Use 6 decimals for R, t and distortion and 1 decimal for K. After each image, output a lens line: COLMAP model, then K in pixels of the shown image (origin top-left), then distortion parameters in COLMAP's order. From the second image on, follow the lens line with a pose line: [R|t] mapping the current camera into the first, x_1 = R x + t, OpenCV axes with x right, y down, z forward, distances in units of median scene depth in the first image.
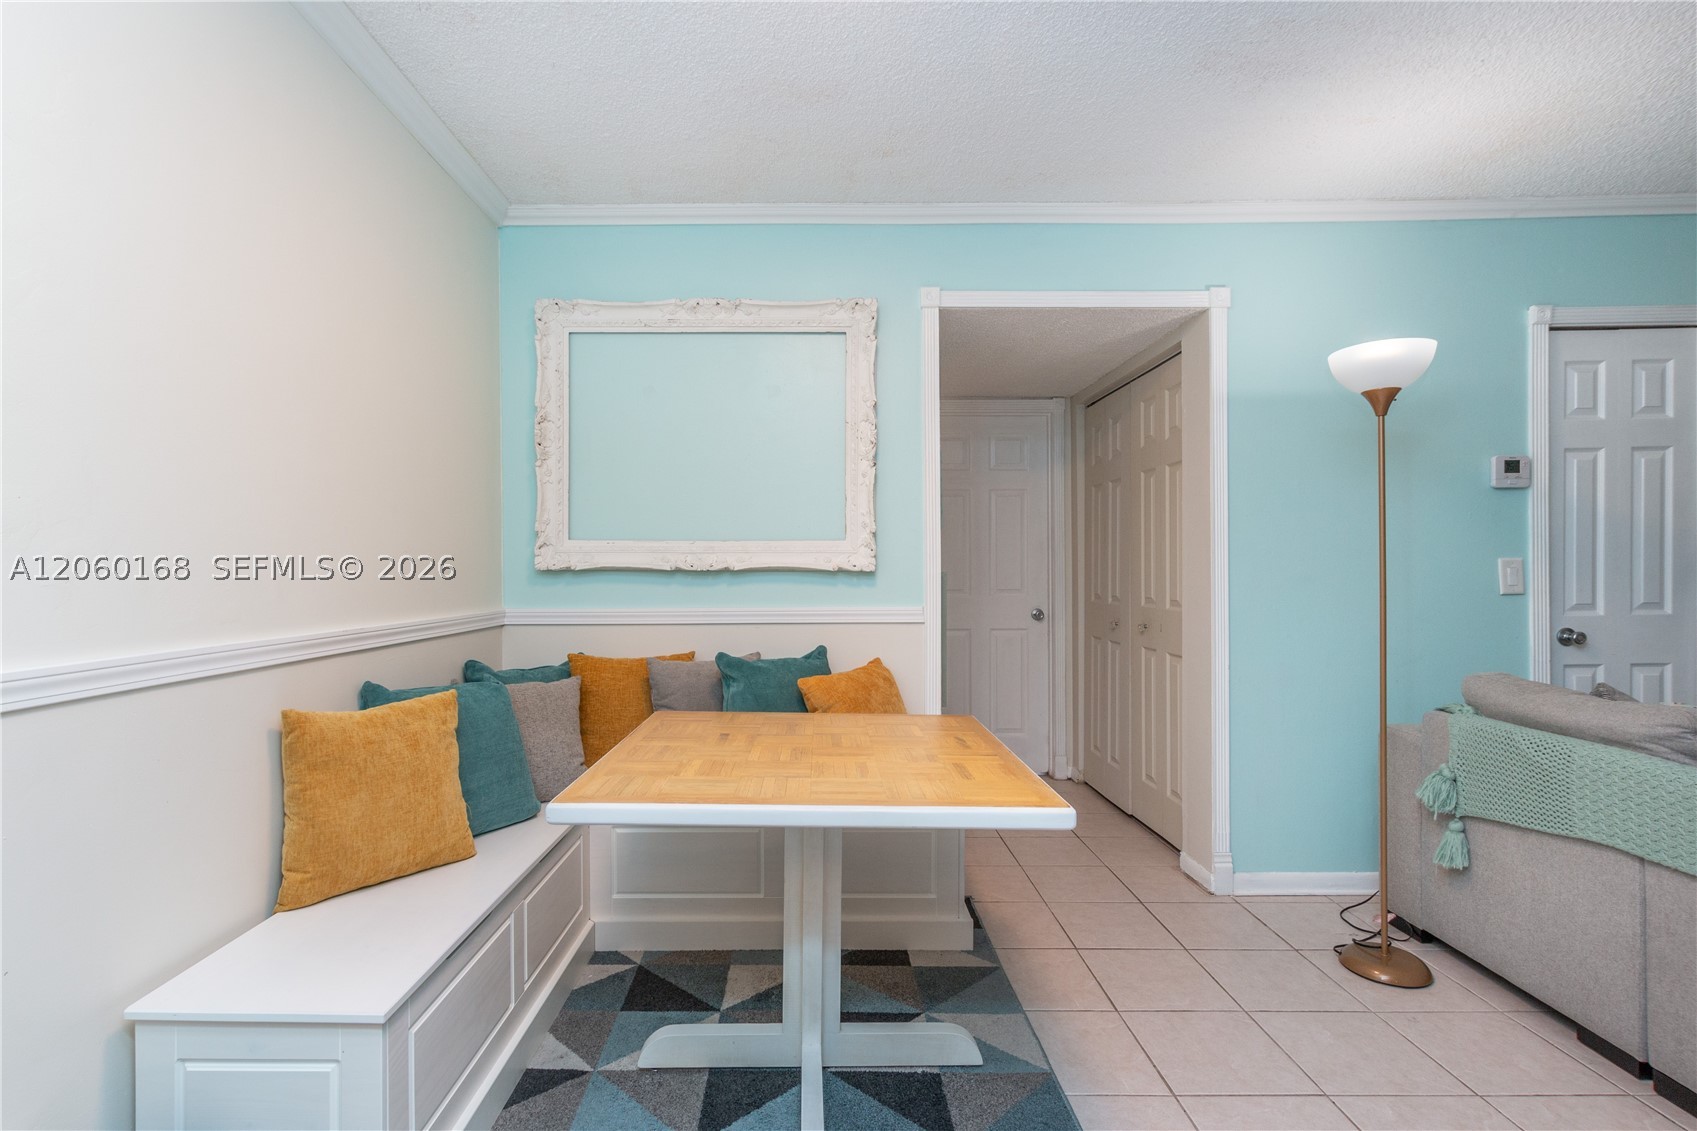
lens RADIAL K [[789.5, 0, 808.5], [0, 789.5, 569.2], [0, 0, 1]] dist [-0.011843, -0.000417]
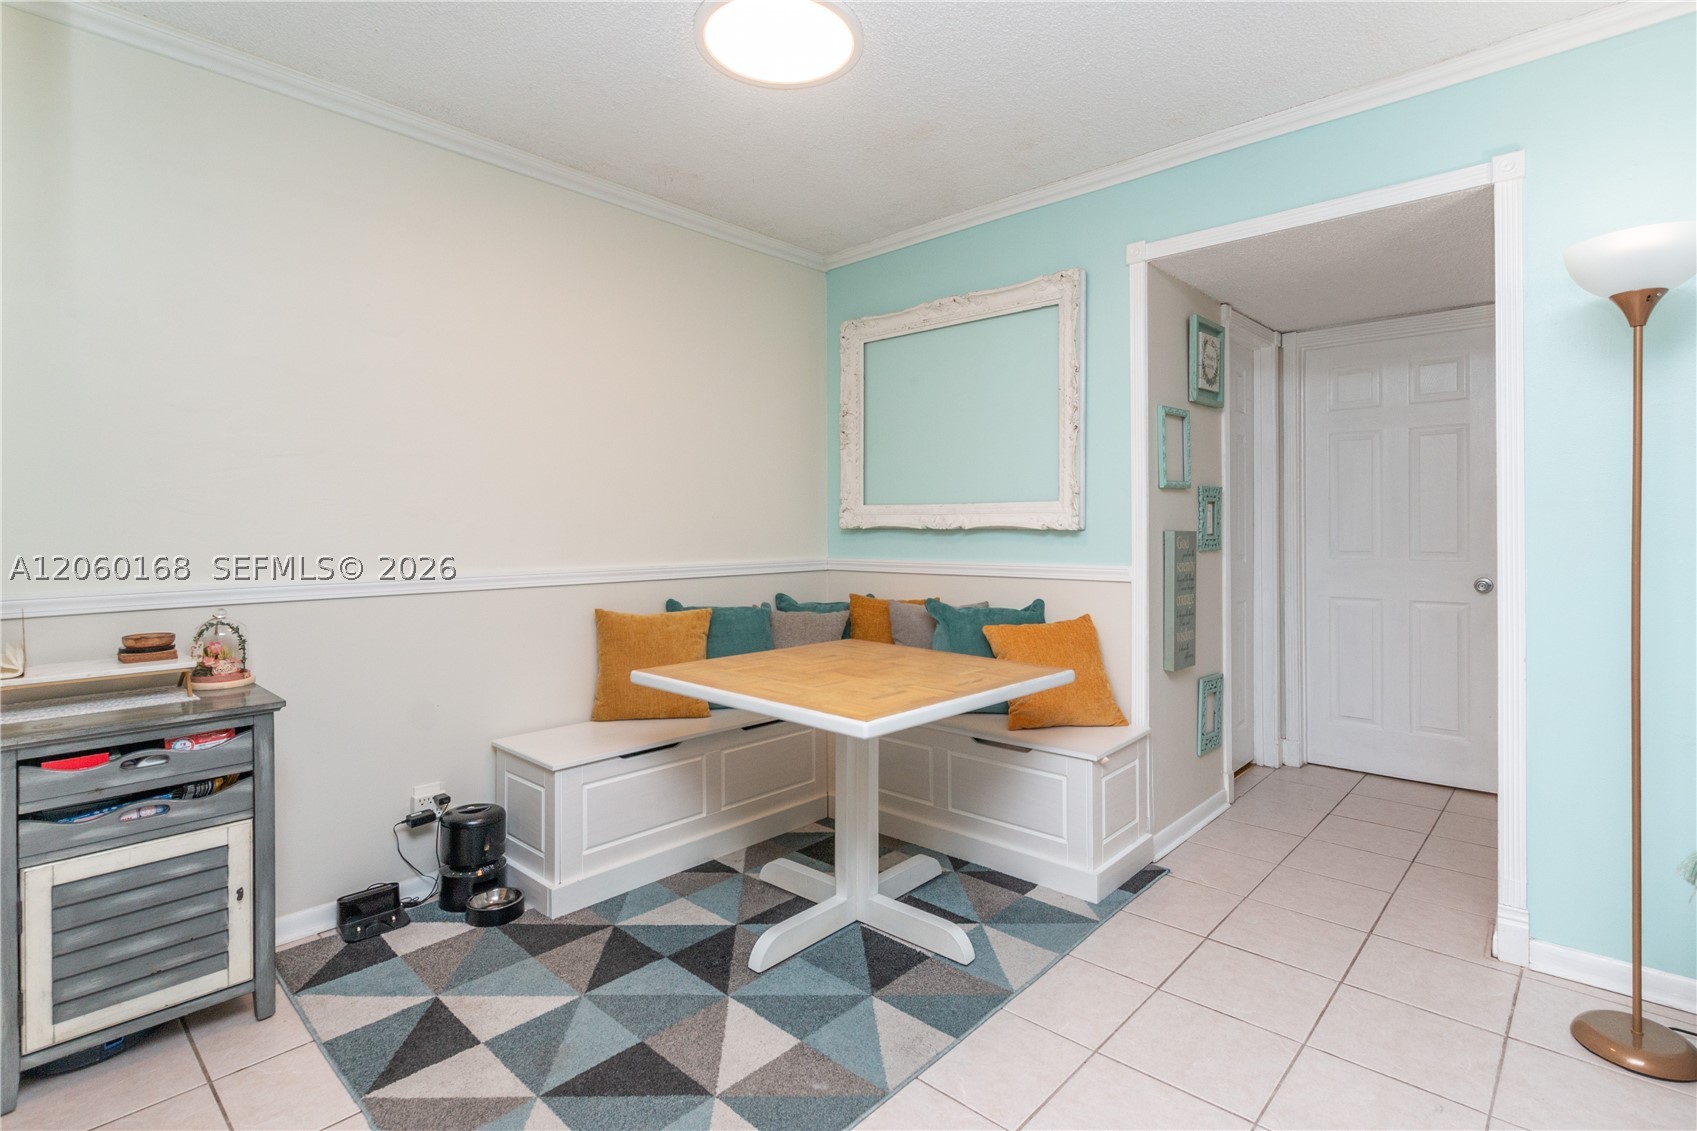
lens RADIAL K [[823.6, 0, 871.4], [0, 823.6, 523.9], [0, 0, 1]] dist [-0.001280, -0.000675]
pose [[0.746036, -0.001698, -0.665903, 0.603014], [-0.001553, 0.999990, -0.004289, -0.001018], [0.665904, 0.004233, 0.746026, 0.011520]]
